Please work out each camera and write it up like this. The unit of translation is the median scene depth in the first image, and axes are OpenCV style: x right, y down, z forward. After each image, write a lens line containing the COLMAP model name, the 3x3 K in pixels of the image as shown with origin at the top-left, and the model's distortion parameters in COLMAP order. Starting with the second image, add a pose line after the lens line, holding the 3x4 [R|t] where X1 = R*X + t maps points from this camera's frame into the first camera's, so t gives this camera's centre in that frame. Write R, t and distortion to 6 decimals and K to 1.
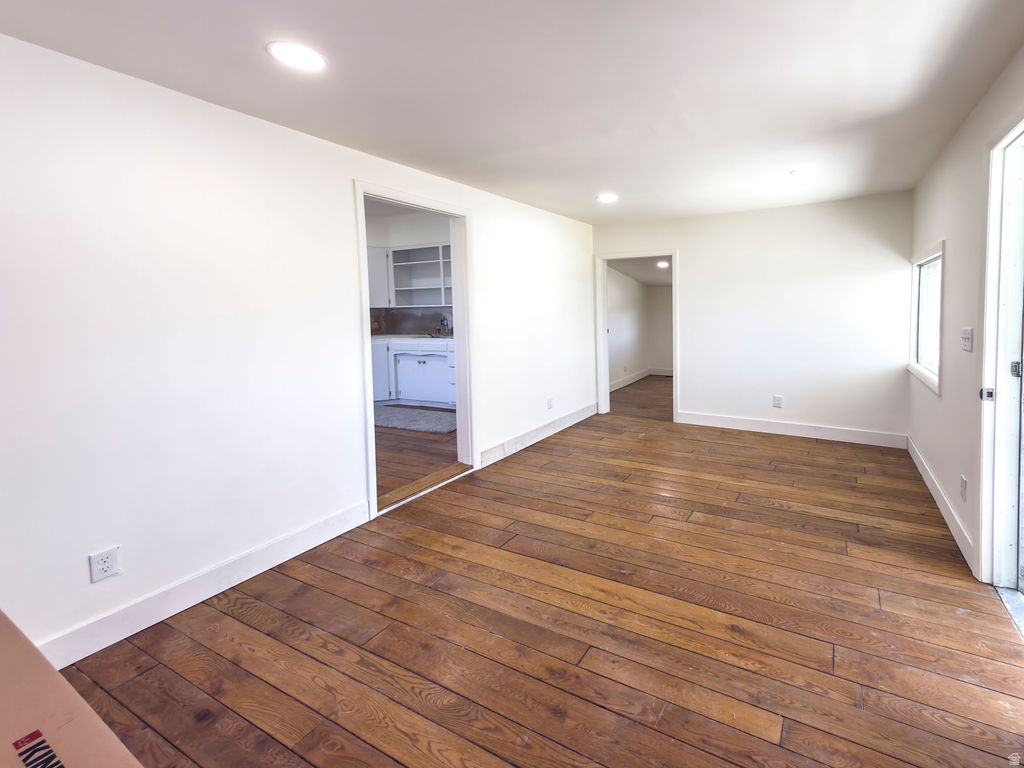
lens RADIAL K [[390.7, 0, 537.1], [0, 390.7, 317.5], [0, 0, 1]] dist [0.000962, 0.000167]
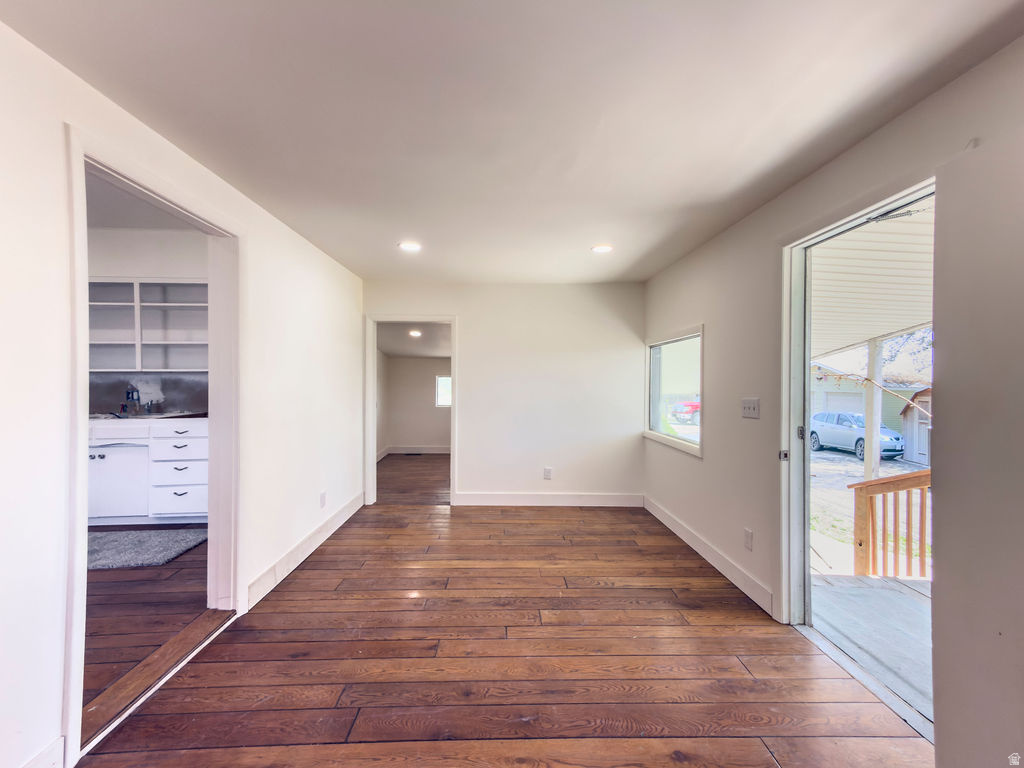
lens RADIAL K [[426.1, 0, 437.7], [0, 426.1, 372.9], [0, 0, 1]] dist [0.017417, 0.000057]
pose [[0.894113, 0.024687, 0.447160, -0.200894], [-0.004981, 0.998966, -0.045190, 0.009500], [-0.447813, 0.038178, 0.893312, 0.186750]]
